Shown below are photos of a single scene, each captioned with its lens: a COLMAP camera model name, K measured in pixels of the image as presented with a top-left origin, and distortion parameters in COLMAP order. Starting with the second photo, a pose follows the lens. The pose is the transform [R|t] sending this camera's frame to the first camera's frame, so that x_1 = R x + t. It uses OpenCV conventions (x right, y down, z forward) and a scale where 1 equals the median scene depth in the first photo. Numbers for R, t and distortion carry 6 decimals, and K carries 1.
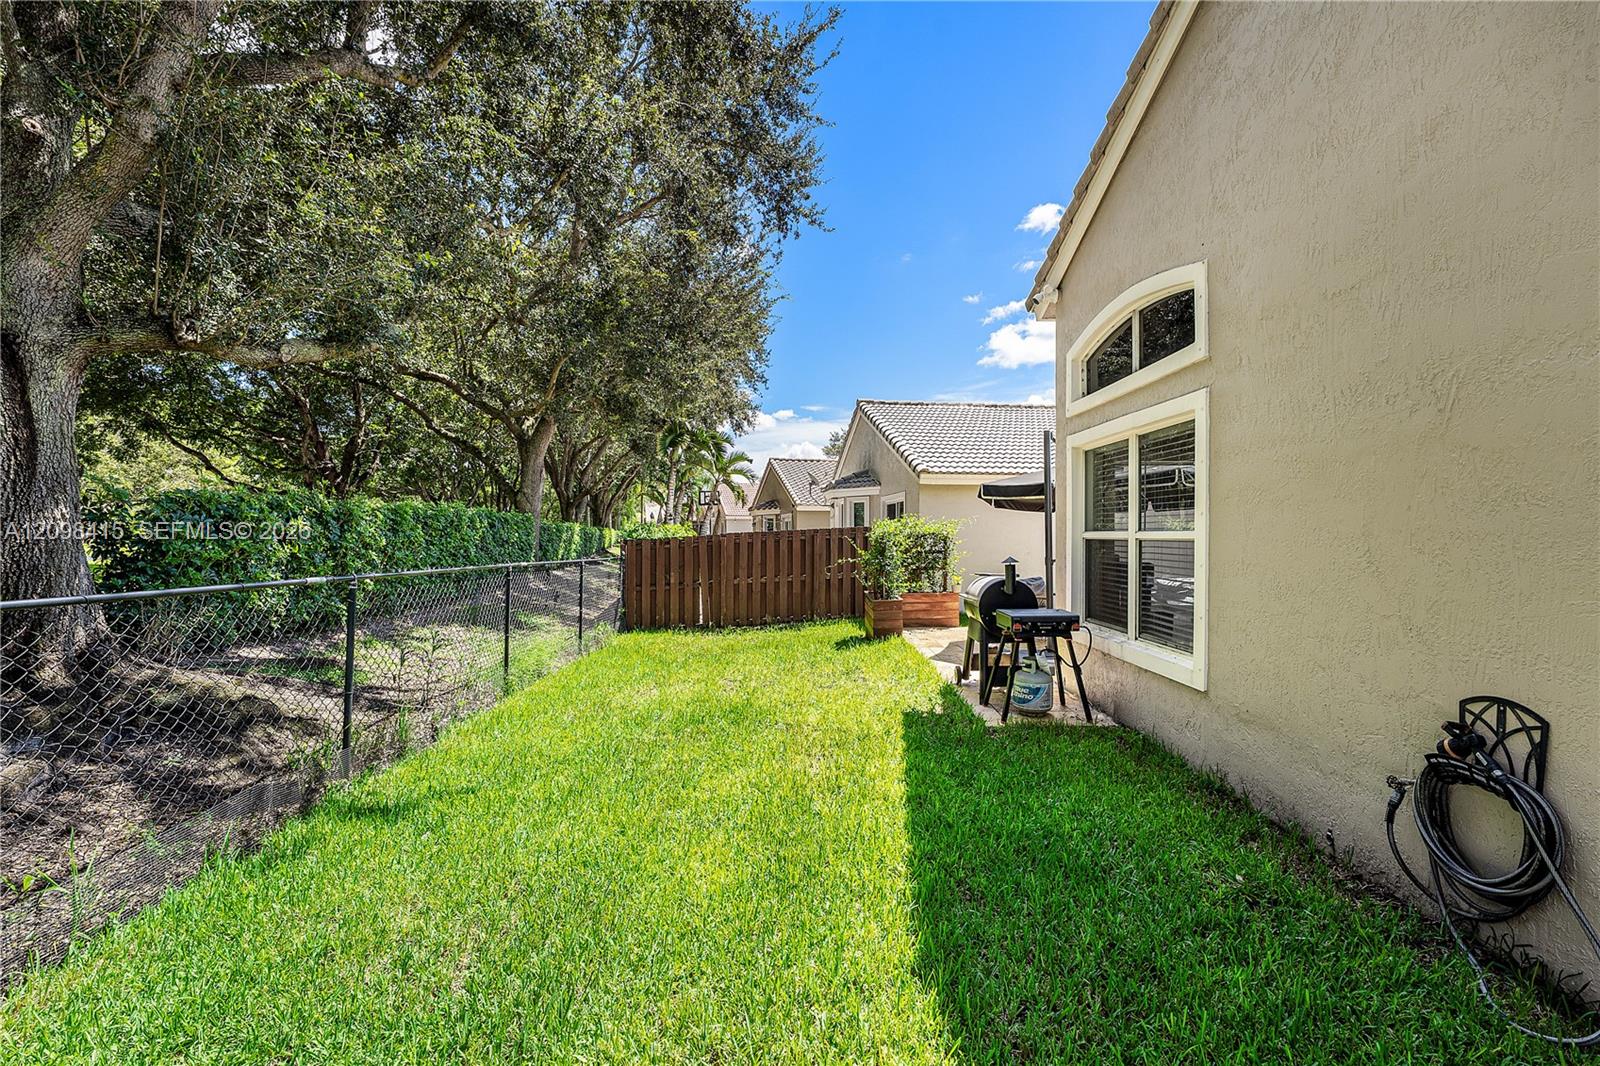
lens RADIAL K [[670.5, 0, 798.9], [0, 670.5, 545.1], [0, 0, 1]] dist [-0.008053, -0.000506]
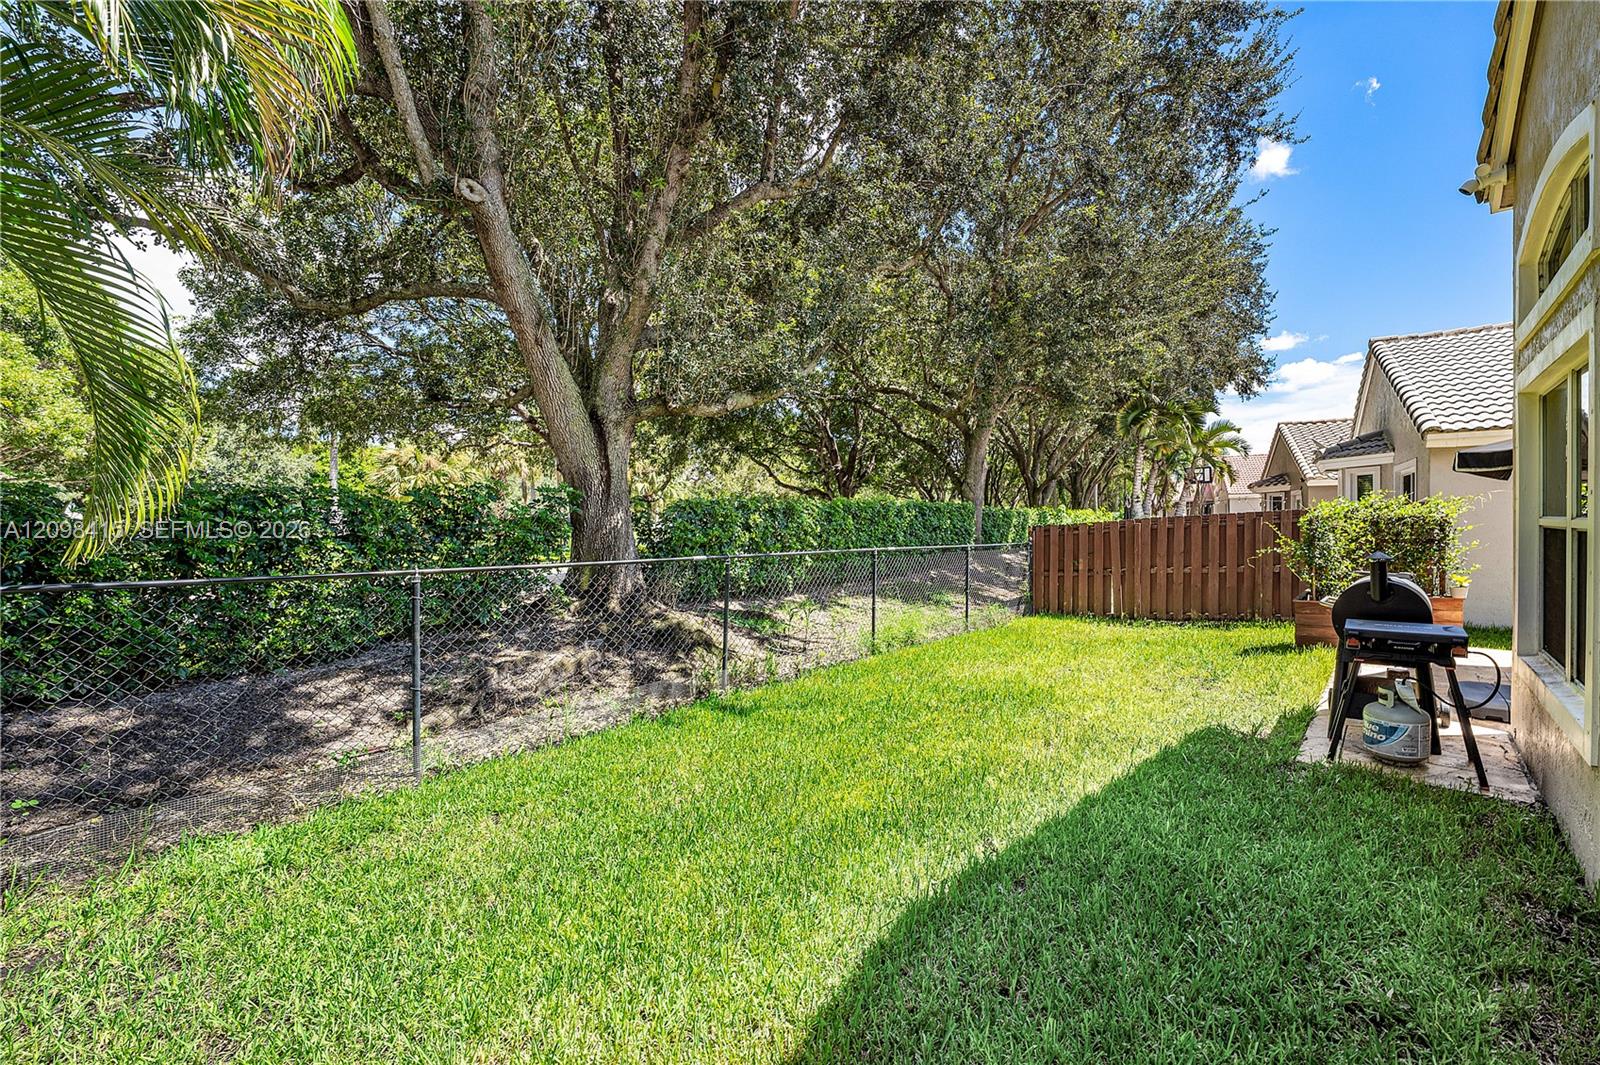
lens RADIAL K [[667.3, 0, 800.0], [0, 667.3, 532.5], [0, 0, 1]] dist [-0.011201, -0.000227]
pose [[0.738573, 0.002648, -0.674168, 0.268403], [0.002385, 0.999976, 0.006541, -0.008508], [0.674169, -0.006439, 0.738549, 0.003540]]
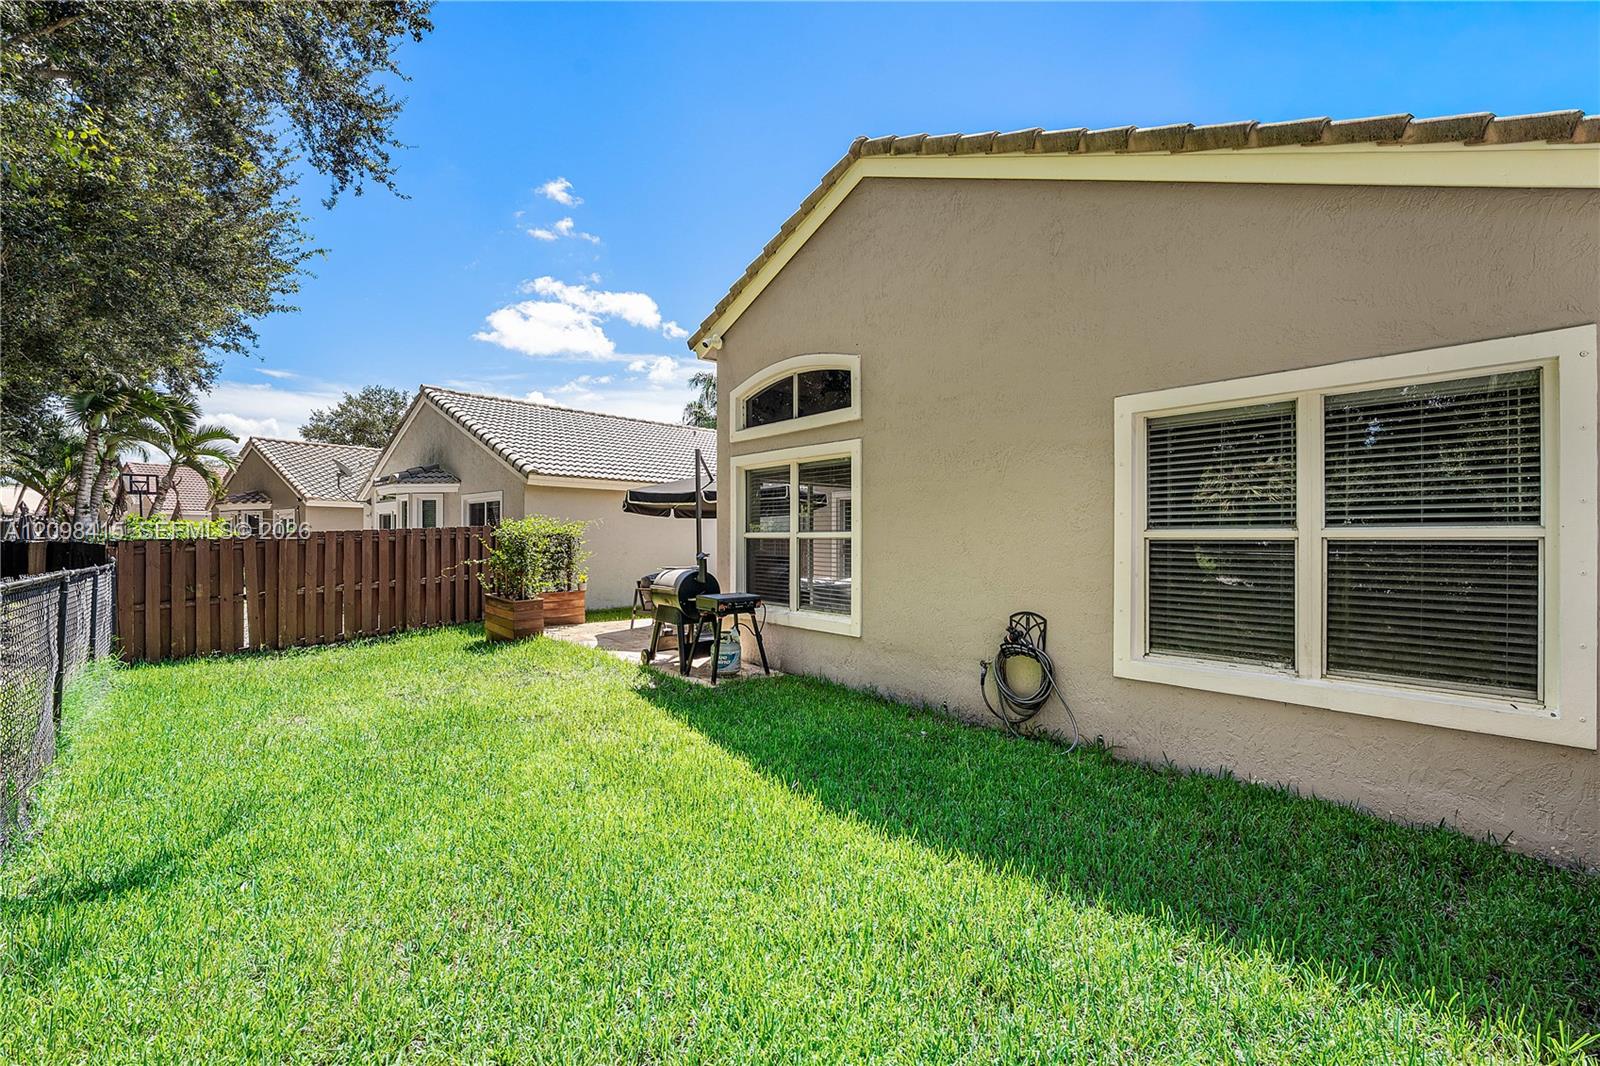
lens RADIAL K [[686.4, 0, 802.9], [0, 686.4, 539.3], [0, 0, 1]] dist [-0.001426, -0.000292]
pose [[0.755850, 0.001882, 0.654742, -0.293557], [0.007155, 0.999912, -0.011133, 0.007007], [-0.654705, 0.013099, 0.755771, -0.057509]]
